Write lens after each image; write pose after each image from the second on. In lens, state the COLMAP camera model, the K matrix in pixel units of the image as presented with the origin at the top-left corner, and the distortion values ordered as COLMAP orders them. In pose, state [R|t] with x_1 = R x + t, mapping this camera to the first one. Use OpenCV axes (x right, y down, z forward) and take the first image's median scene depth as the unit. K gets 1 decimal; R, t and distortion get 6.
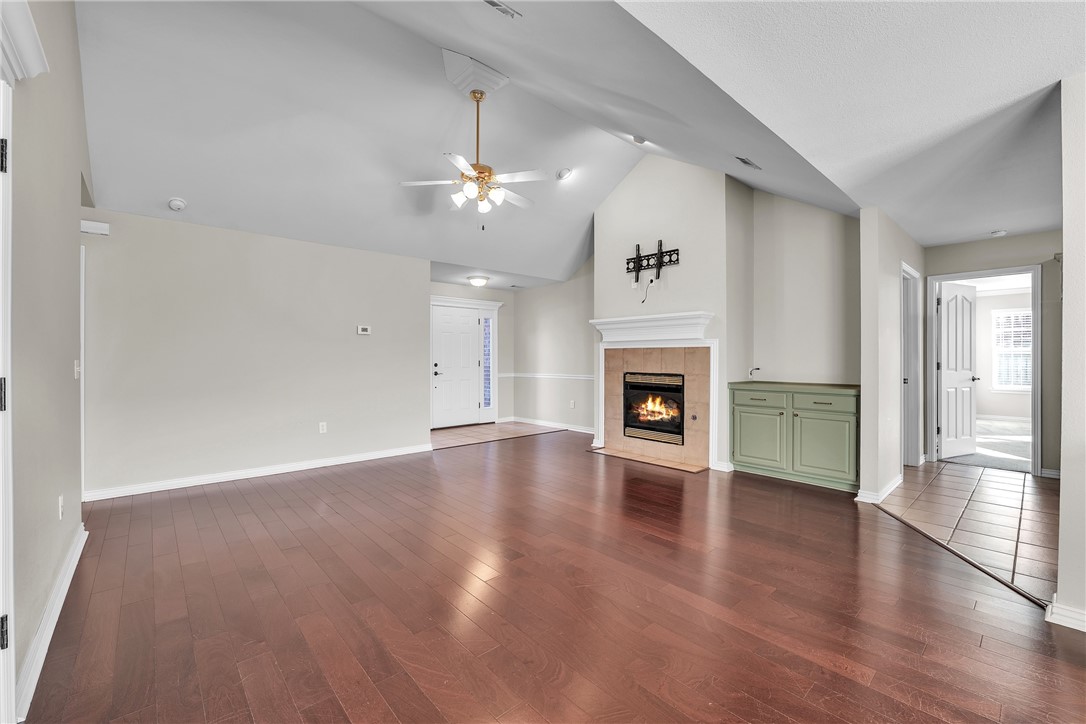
lens RADIAL K [[451.4, 0, 542.4], [0, 451.4, 359.1], [0, 0, 1]] dist [-0.013115, -0.000062]
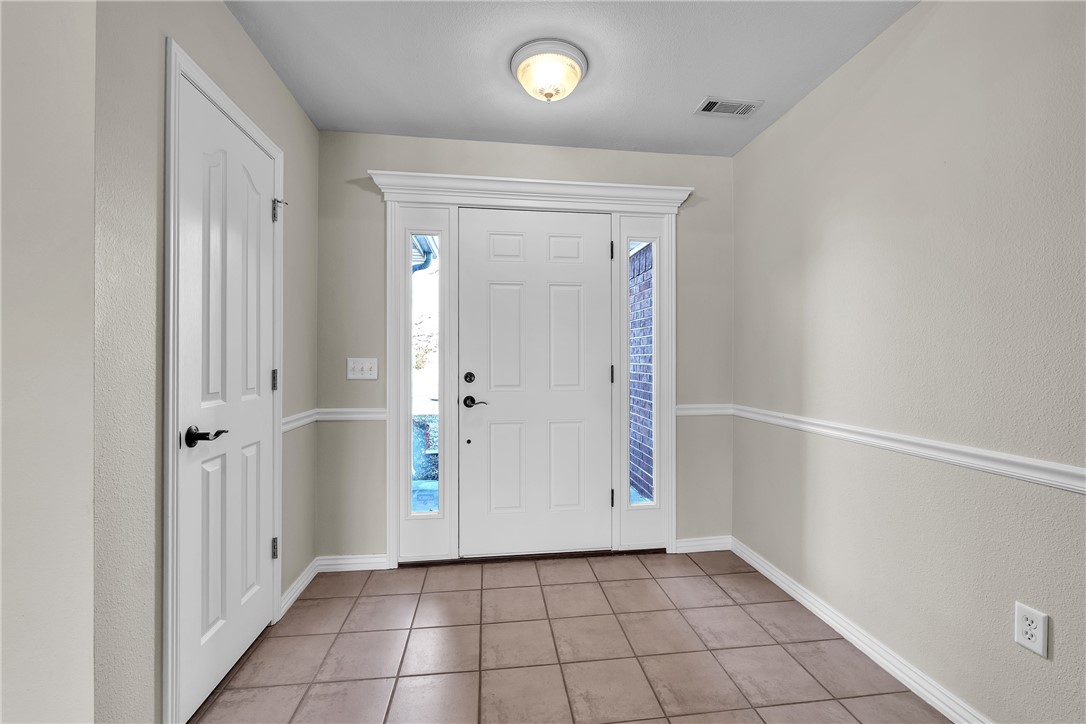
lens RADIAL K [[451.4, 0, 541.6], [0, 451.4, 358.5], [0, 0, 1]] dist [-0.013115, -0.000062]
pose [[0.815913, -0.002530, -0.578169, 0.012736], [-0.001114, 0.999982, -0.005948, 0.000396], [0.578174, 0.005497, 0.815895, 0.689595]]
